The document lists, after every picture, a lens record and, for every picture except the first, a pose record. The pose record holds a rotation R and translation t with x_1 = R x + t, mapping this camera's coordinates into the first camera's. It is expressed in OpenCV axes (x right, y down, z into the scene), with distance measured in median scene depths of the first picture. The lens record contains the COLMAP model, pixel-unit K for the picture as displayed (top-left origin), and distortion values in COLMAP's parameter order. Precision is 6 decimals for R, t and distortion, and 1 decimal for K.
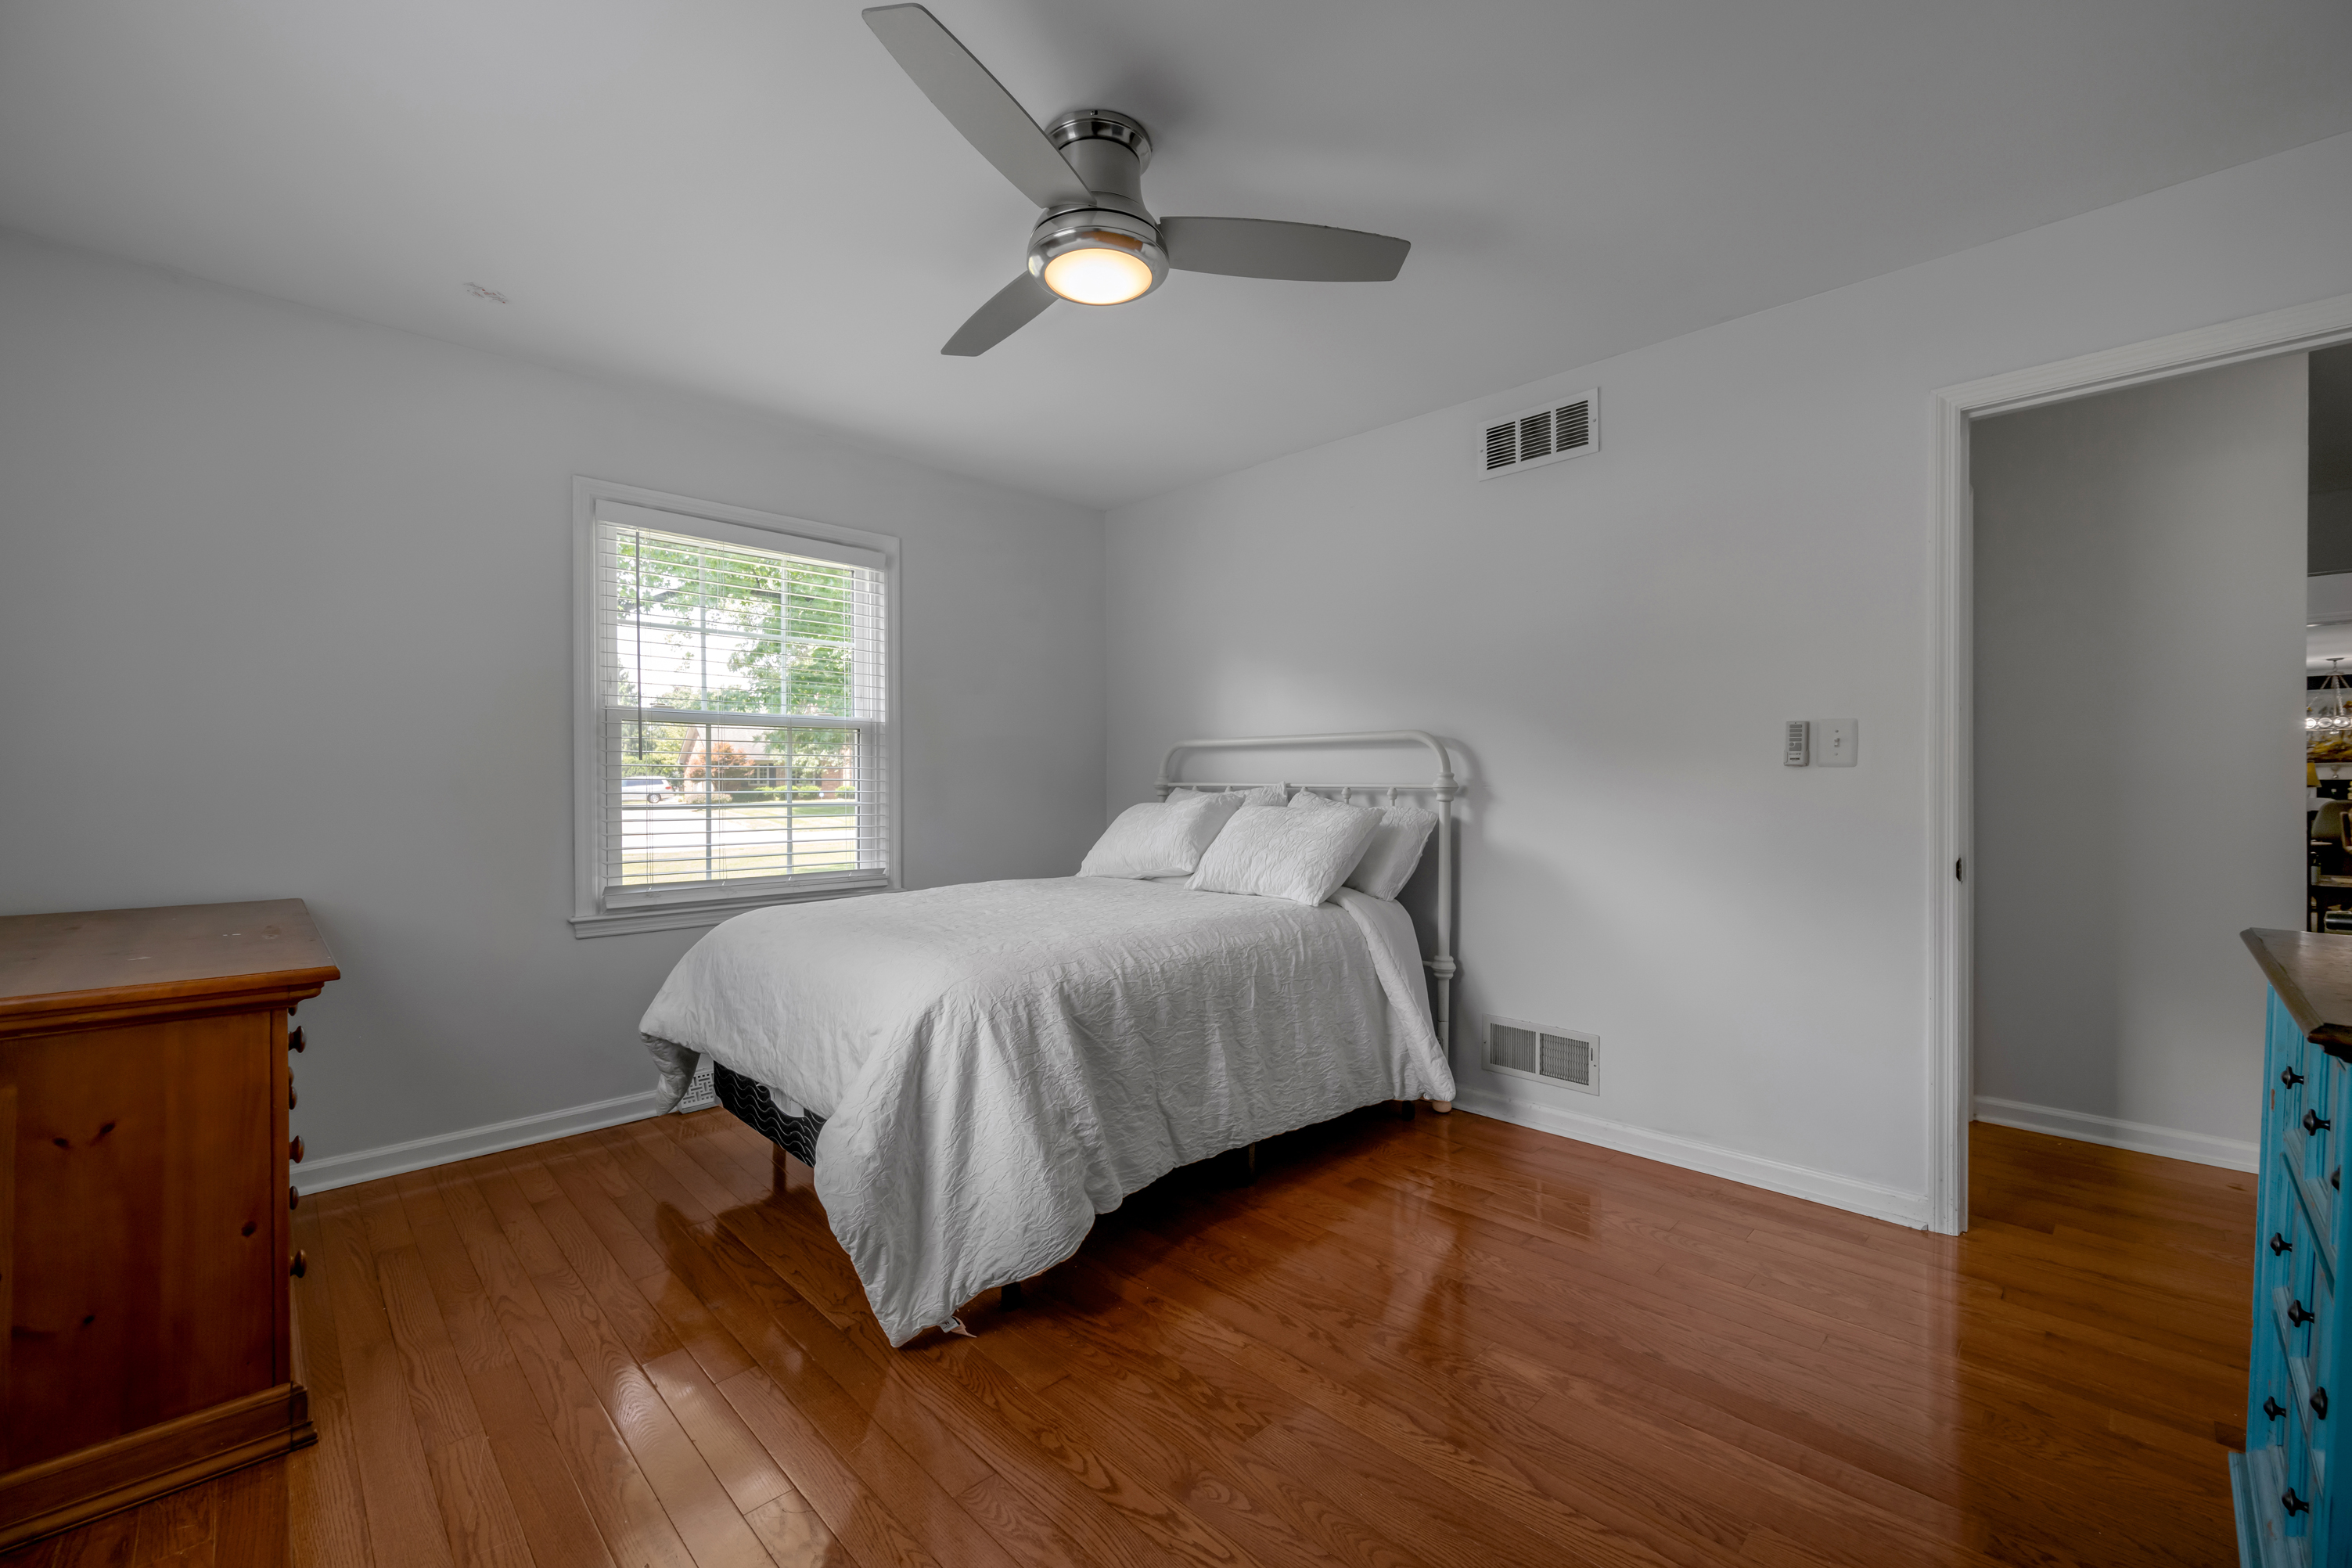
lens RADIAL K [[956.3, 0, 1190.8], [0, 956.3, 788.6], [0, 0, 1]] dist [0.000915, 0.000021]
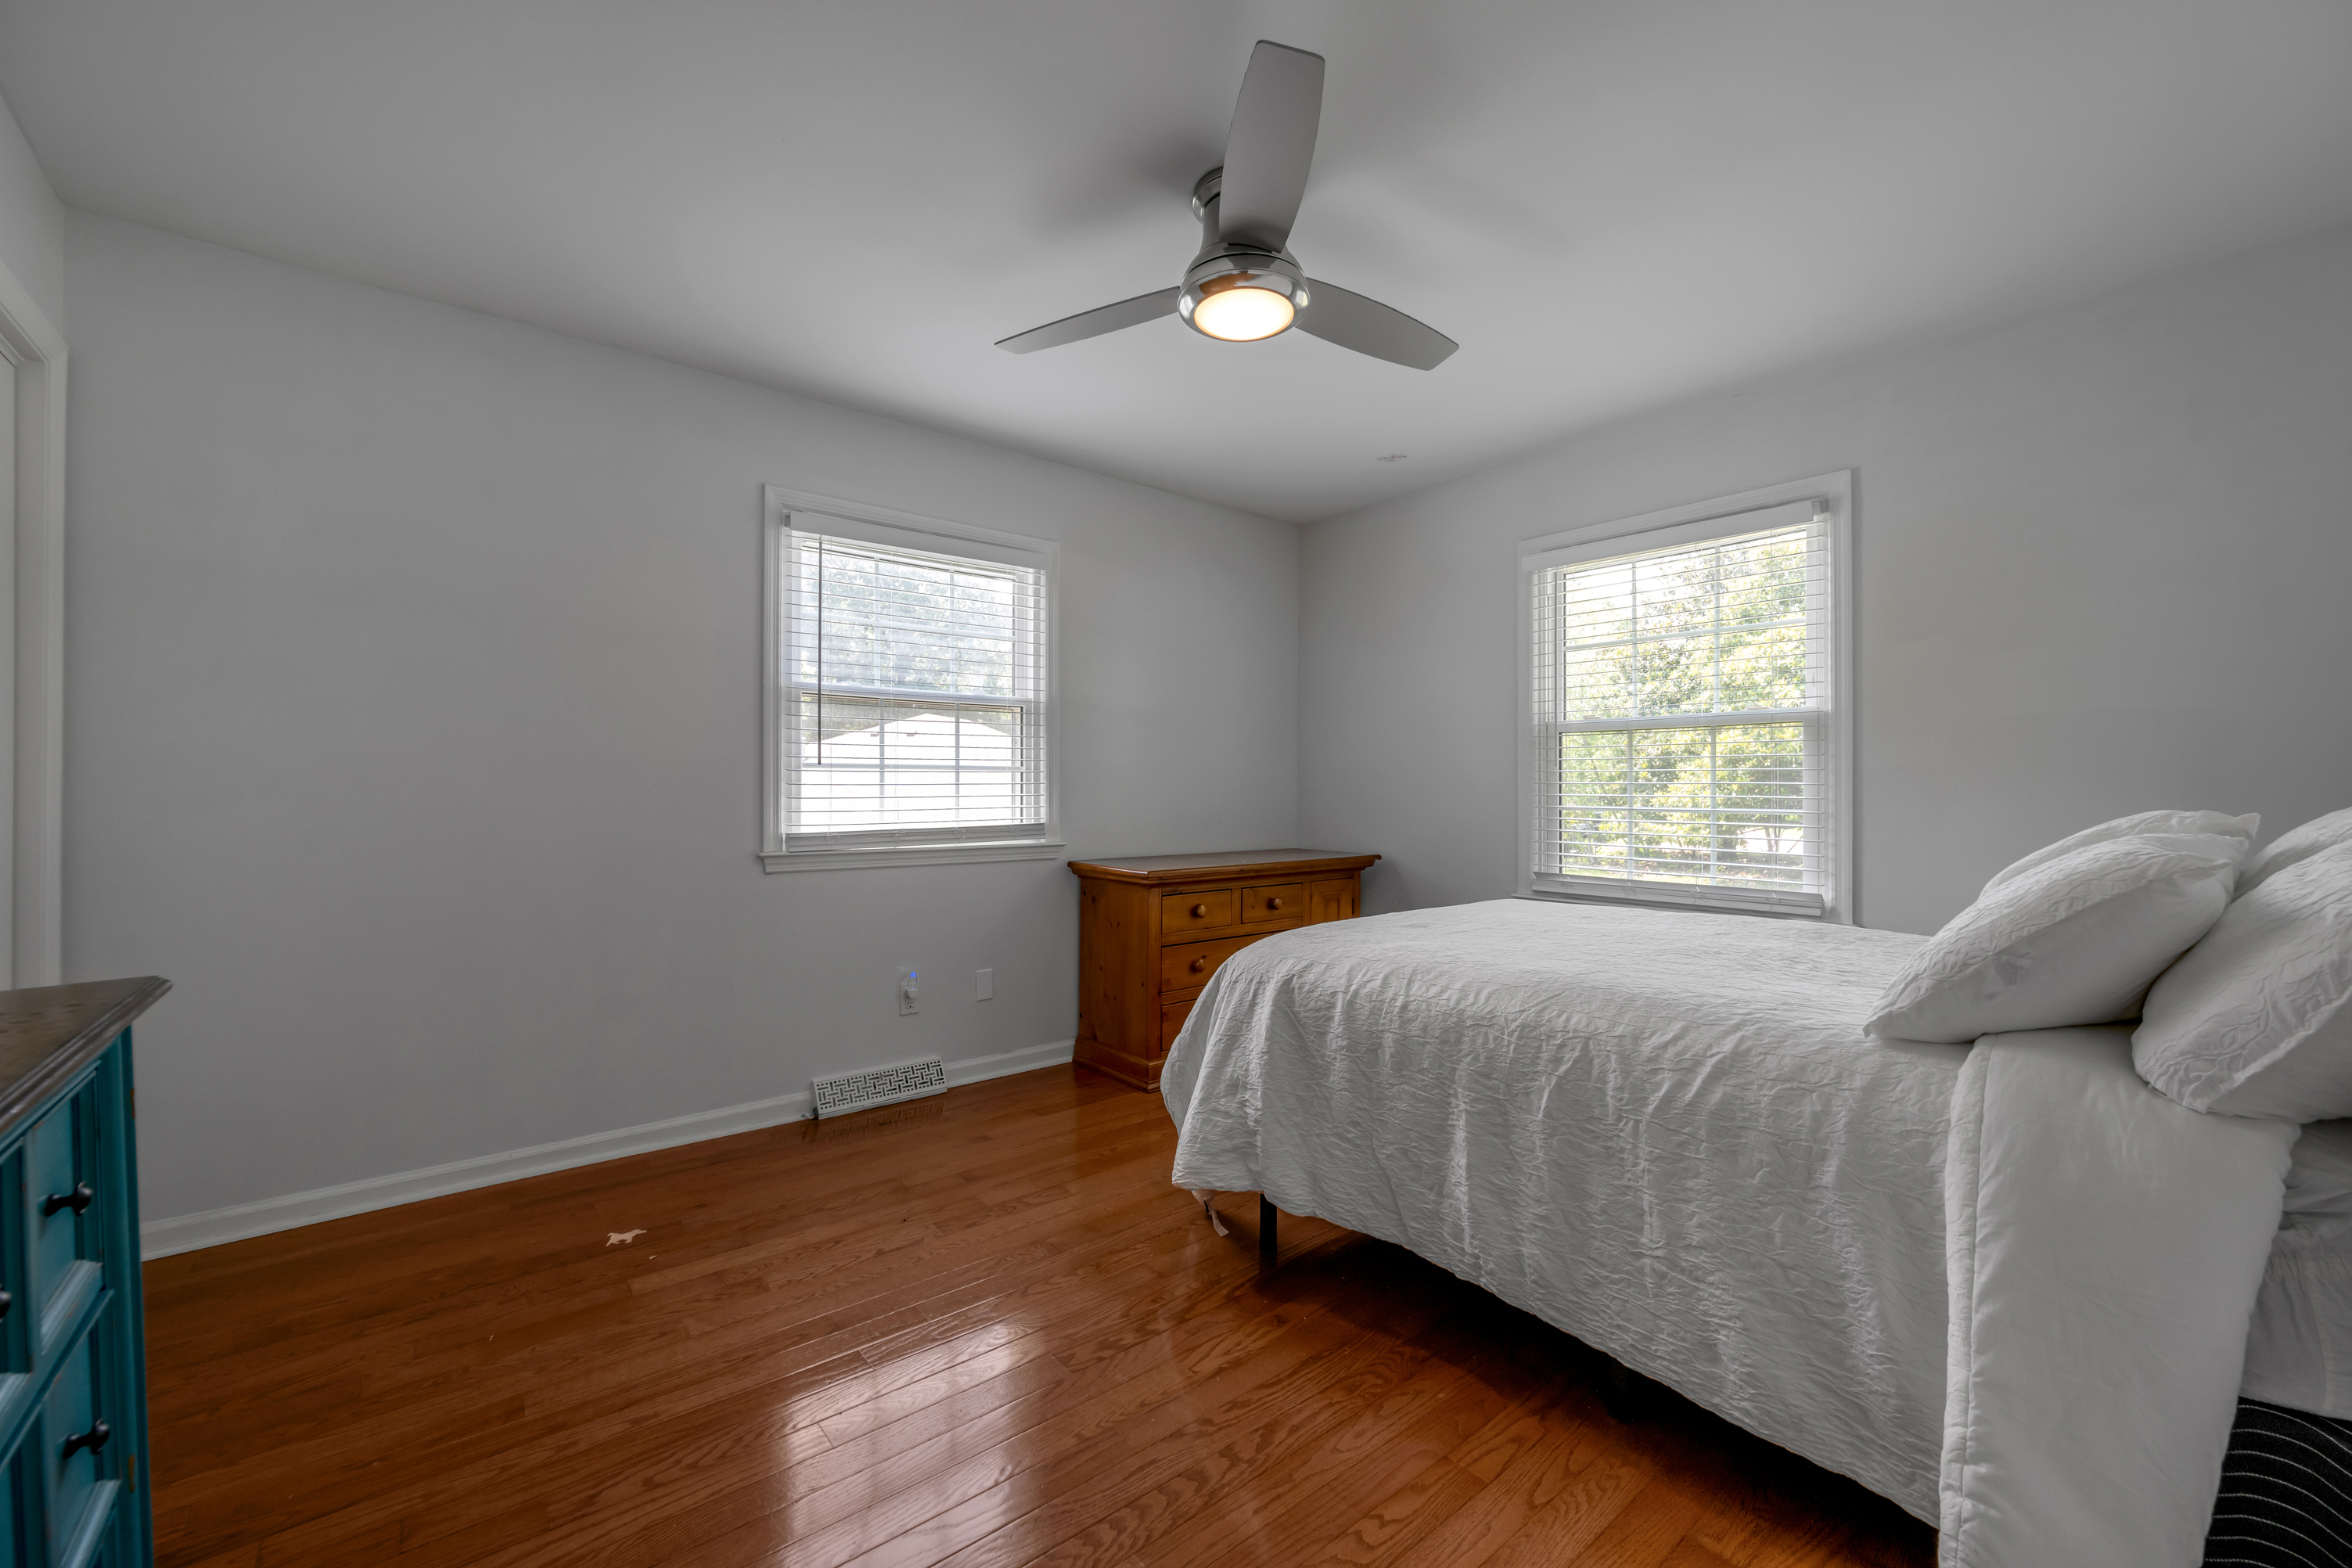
lens RADIAL K [[956.3, 0, 1189.7], [0, 956.3, 788.4], [0, 0, 1]] dist [0.000915, 0.000021]
pose [[-0.097677, 0.001859, -0.995216, 0.808854], [-0.008444, 0.999961, 0.002697, -0.004027], [0.995182, 0.008667, -0.097658, 0.867467]]
